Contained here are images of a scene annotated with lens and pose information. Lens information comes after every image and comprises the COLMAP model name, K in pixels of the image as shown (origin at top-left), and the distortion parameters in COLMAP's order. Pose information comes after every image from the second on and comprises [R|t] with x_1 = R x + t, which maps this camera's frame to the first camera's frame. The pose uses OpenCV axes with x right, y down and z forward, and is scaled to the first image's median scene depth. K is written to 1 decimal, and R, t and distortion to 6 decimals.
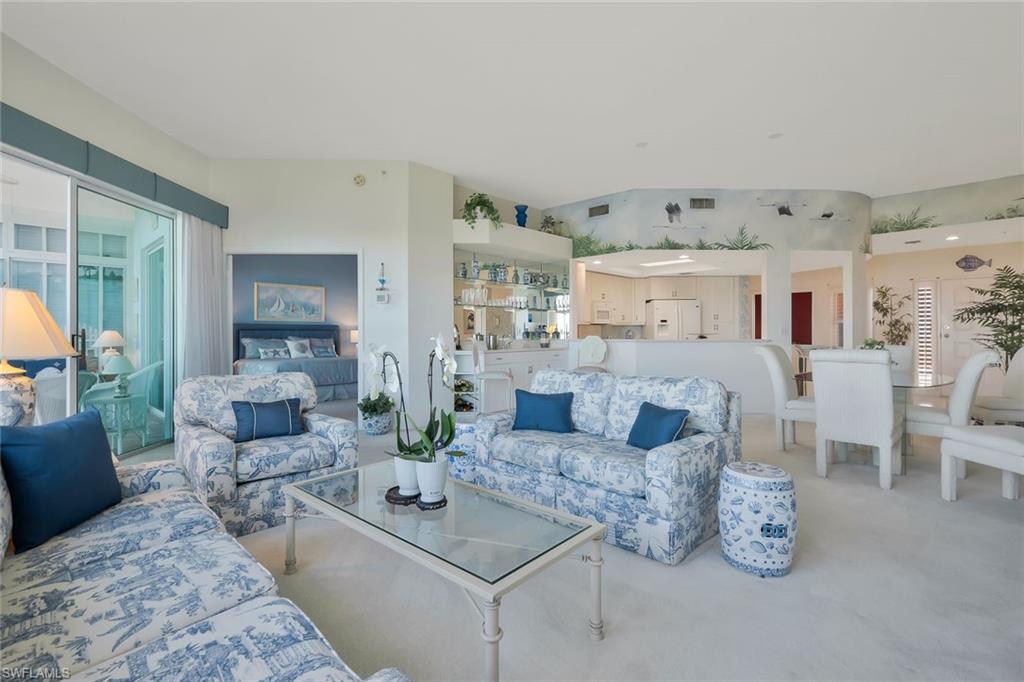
lens RADIAL K [[460.4, 0, 506.4], [0, 460.4, 324.4], [0, 0, 1]] dist [0.003448, 0.000321]
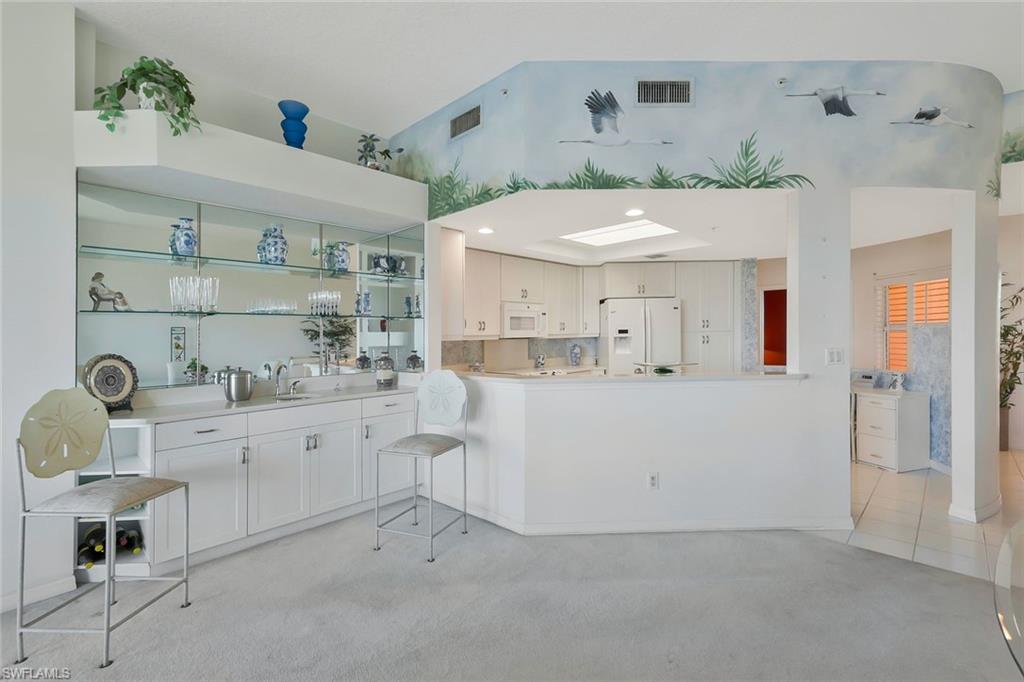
lens RADIAL K [[460.4, 0, 507.8], [0, 460.4, 334.0], [0, 0, 1]] dist [0.003448, 0.000321]
pose [[0.999952, -0.009654, -0.001528, 0.255074], [0.009675, 0.999850, 0.014387, -0.020381], [0.001389, -0.014401, 0.999895, 0.505924]]
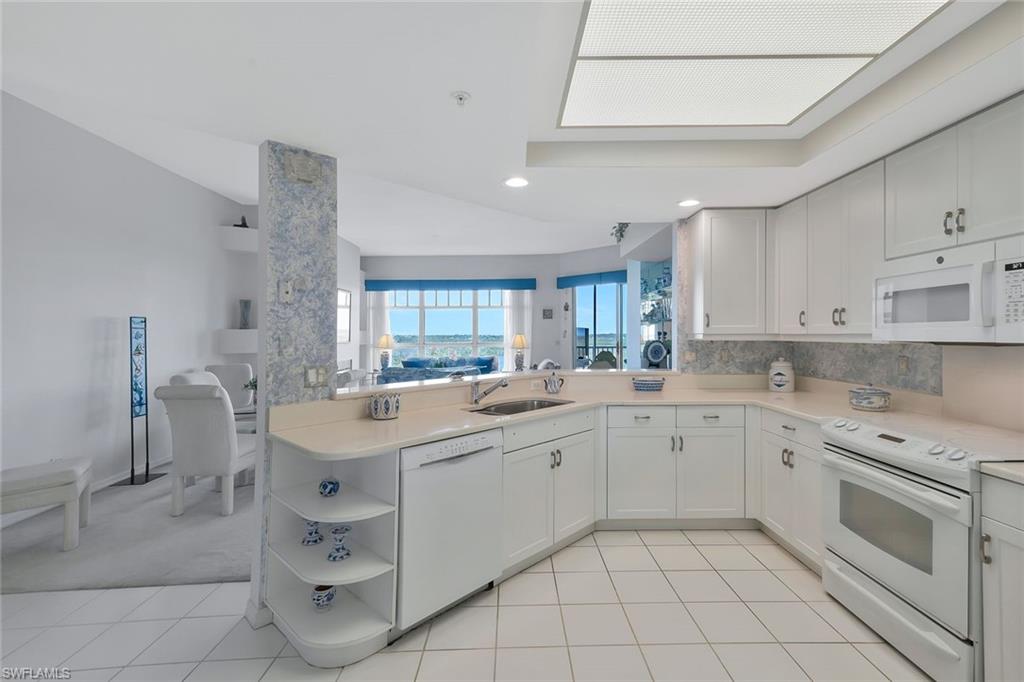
lens RADIAL K [[460.4, 0, 506.1], [0, 460.4, 333.2], [0, 0, 1]] dist [0.003448, 0.000321]
pose [[-0.720712, 0.007530, -0.693194, 0.717440], [0.017544, 0.999819, -0.007379, -0.010500], [0.693013, -0.017480, -0.720714, 1.363799]]
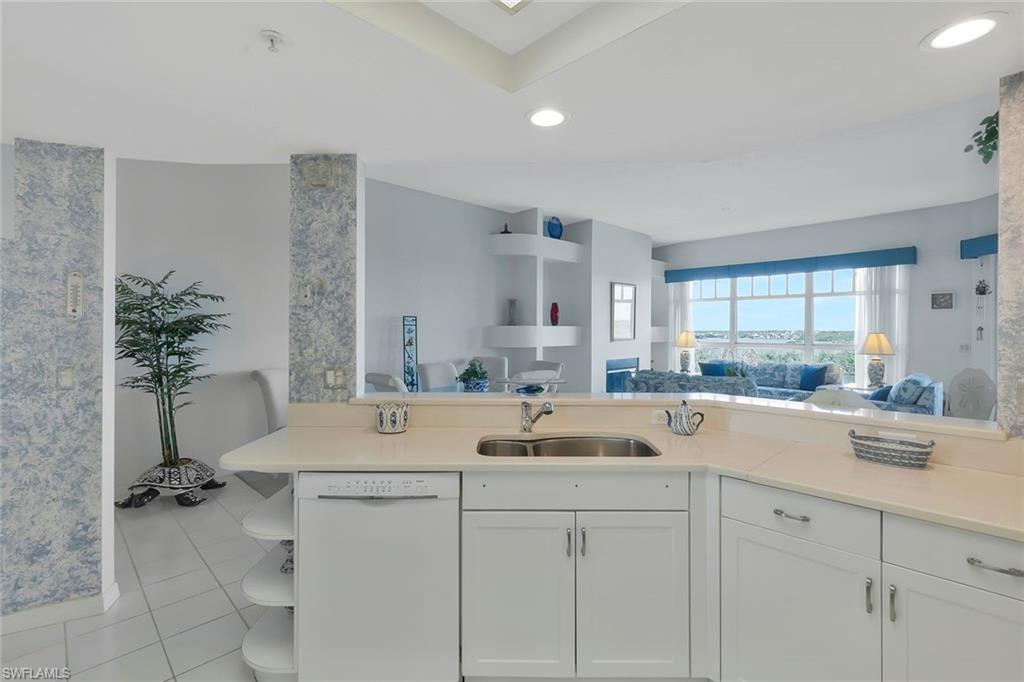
lens RADIAL K [[460.4, 0, 529.9], [0, 460.4, 326.5], [0, 0, 1]] dist [0.003448, 0.000321]
pose [[-0.999251, 0.001594, 0.038658, 0.414220], [0.001086, 0.999913, -0.013152, -0.017390], [-0.038676, -0.013101, -0.999166, 1.356097]]
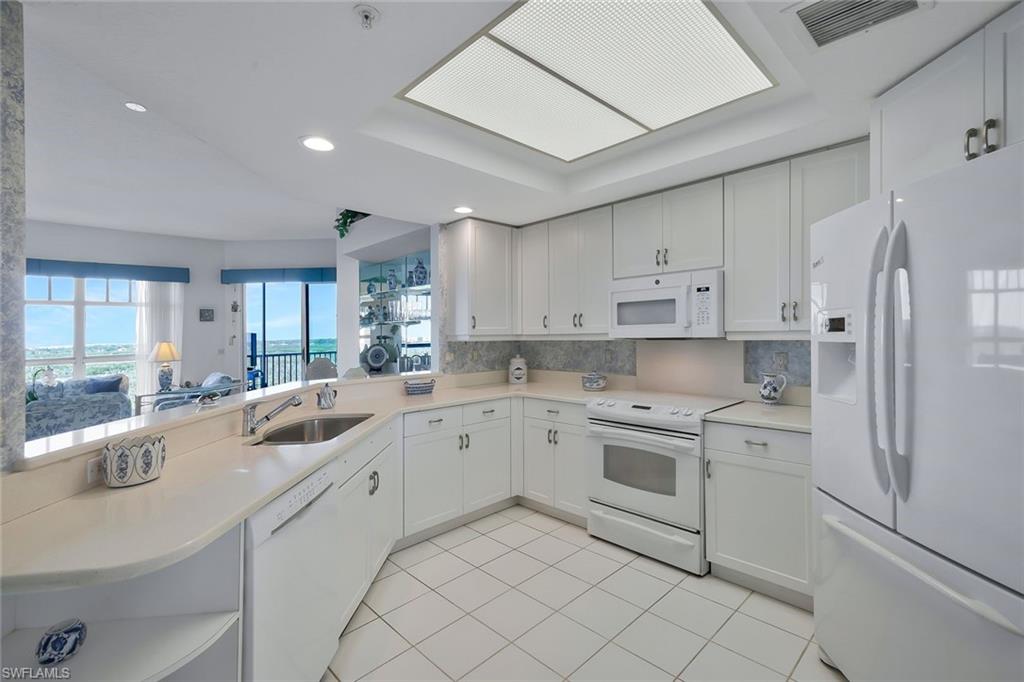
lens RADIAL K [[460.4, 0, 521.9], [0, 460.4, 336.3], [0, 0, 1]] dist [0.003448, 0.000321]
pose [[-0.014004, 0.009067, -0.999861, 0.748802], [0.032674, 0.999429, 0.008605, -0.011383], [0.999368, -0.032549, -0.014292, 1.213930]]
